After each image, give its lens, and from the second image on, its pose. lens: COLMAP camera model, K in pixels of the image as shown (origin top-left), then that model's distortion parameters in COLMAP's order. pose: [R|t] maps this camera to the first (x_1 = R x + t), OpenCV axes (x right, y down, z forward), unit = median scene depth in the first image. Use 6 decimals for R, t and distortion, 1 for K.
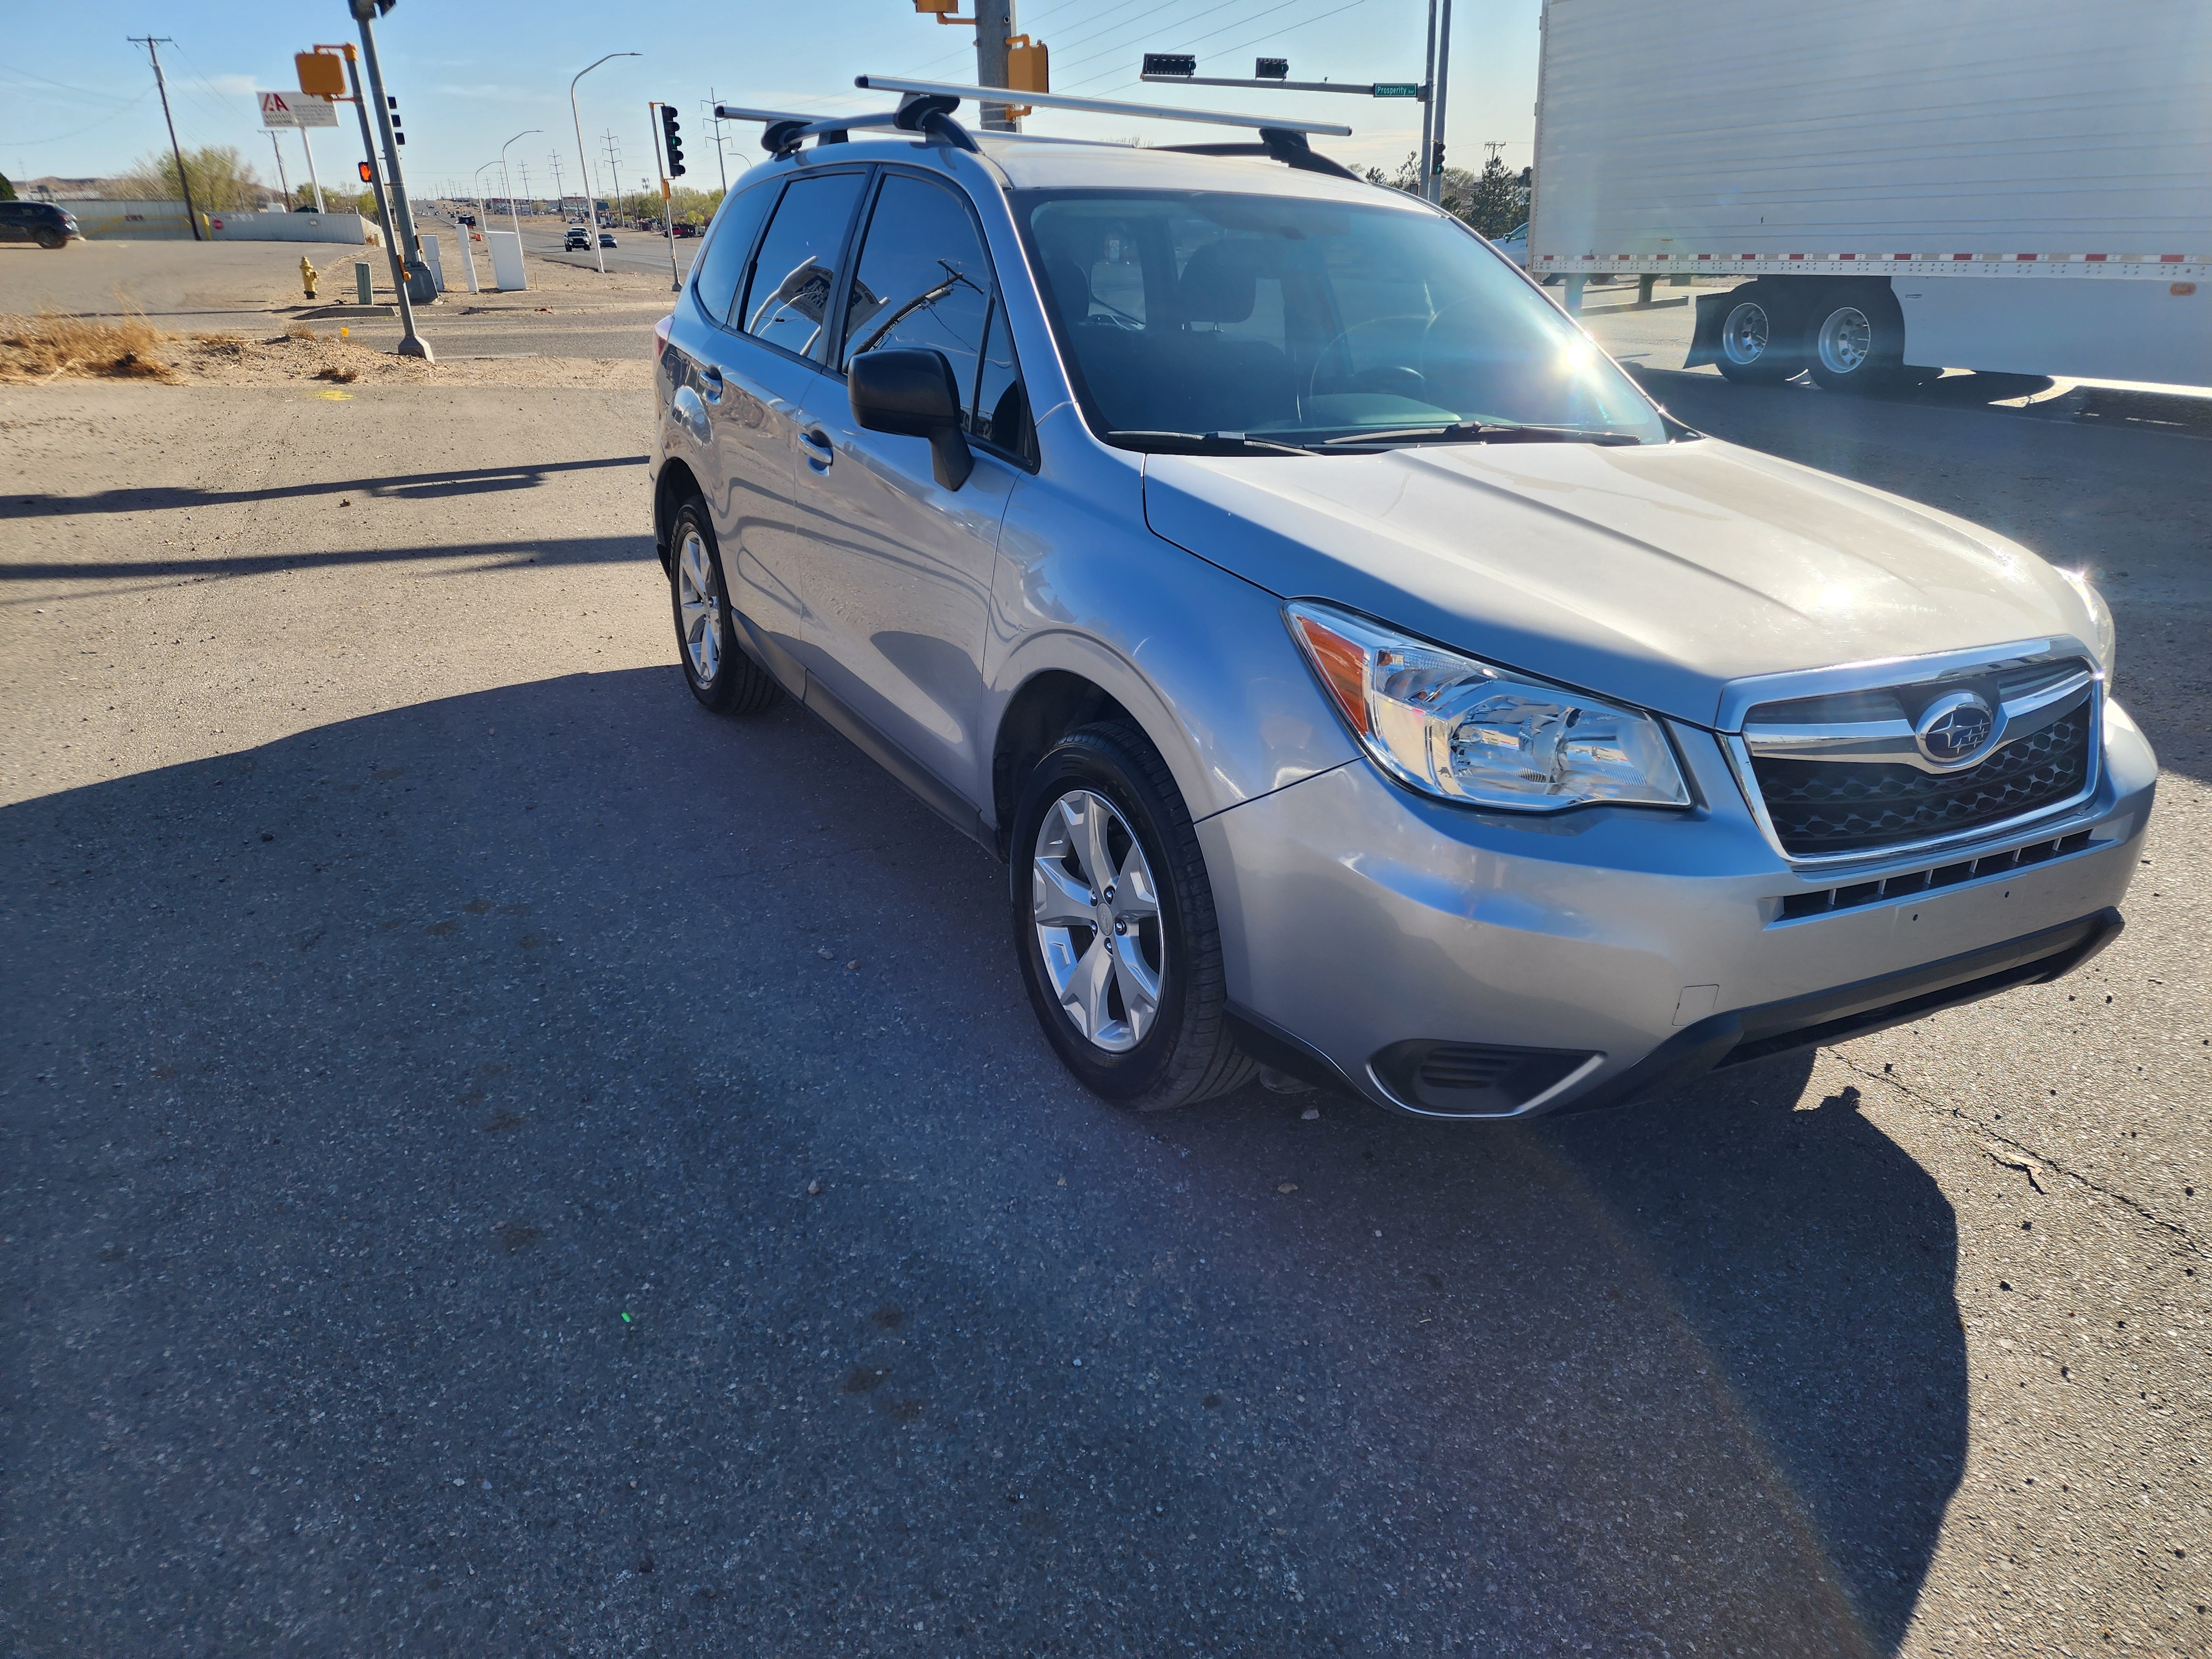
lens RADIAL K [[1492.6, 0, 1106.0], [0, 1492.6, 829.5], [0, 0, 1]] dist [0.051501, -0.059141]
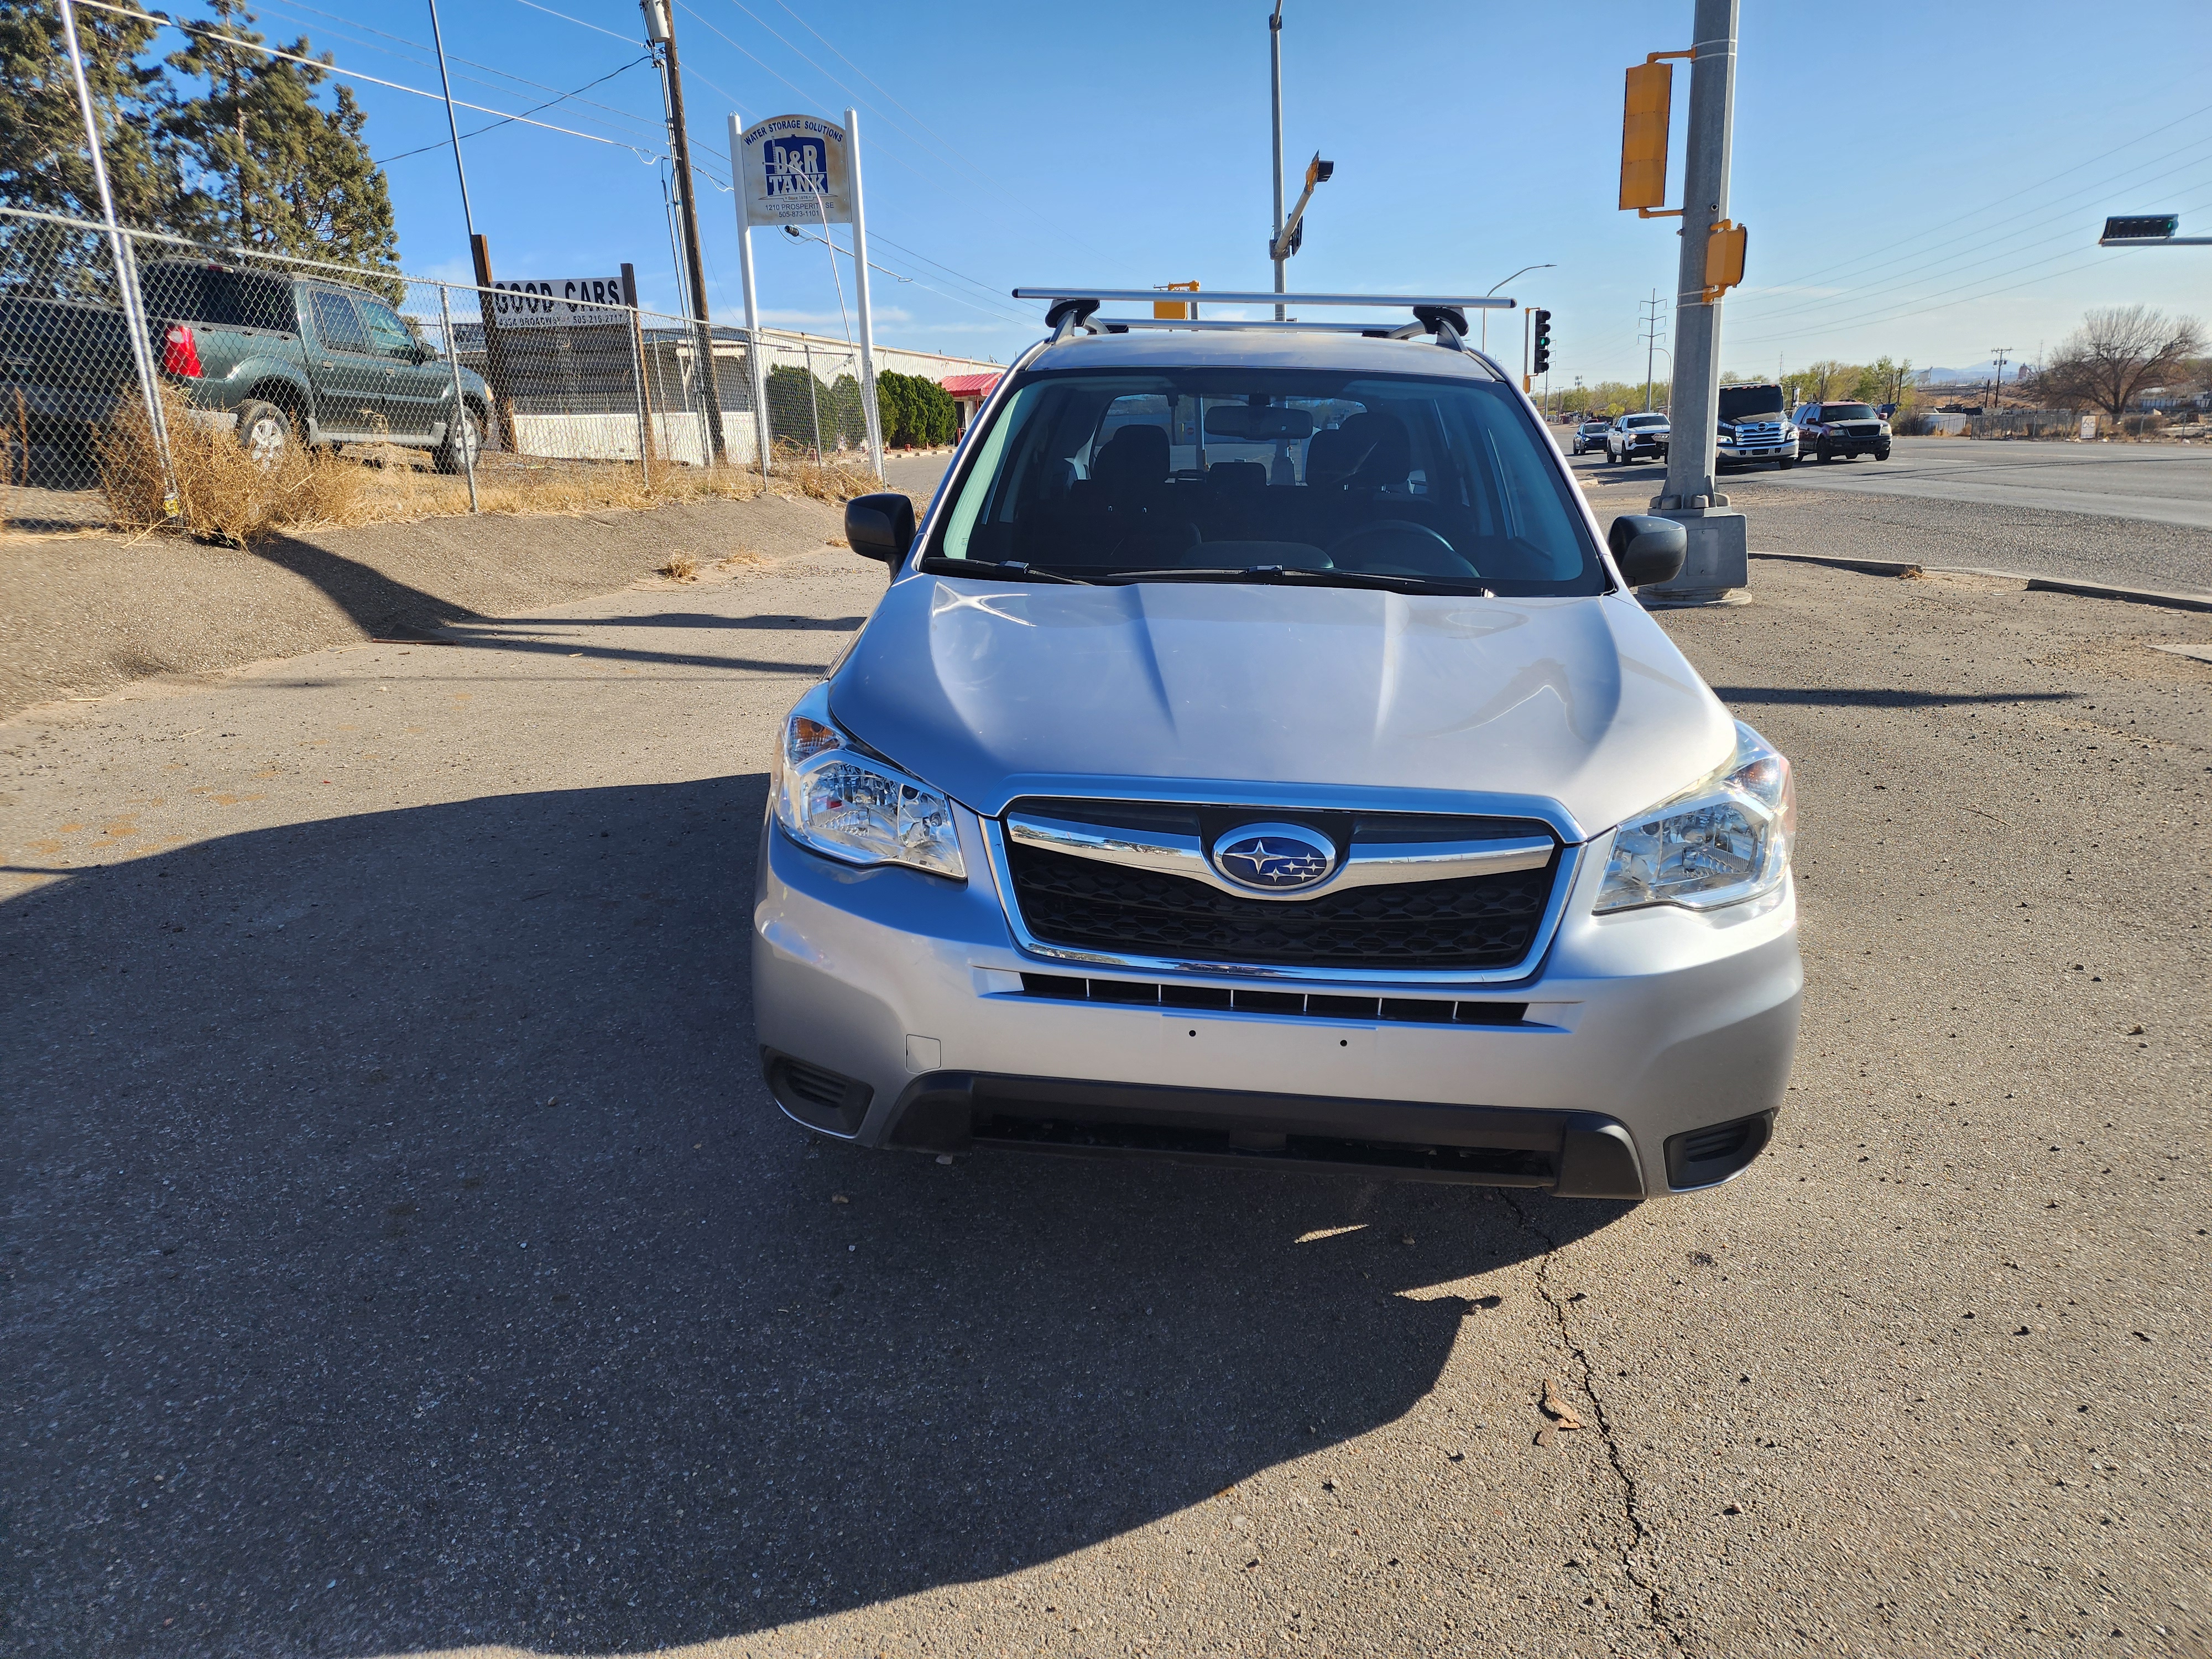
lens RADIAL K [[1481.5, 0, 1109.4], [0, 1481.5, 786.4], [0, 0, 1]] dist [0.081219, -0.095828]
pose [[0.832644, 0.108440, -0.543088, 0.731684], [-0.183550, 0.979252, -0.085882, -0.006348], [0.522507, 0.171193, 0.835272, 0.088961]]
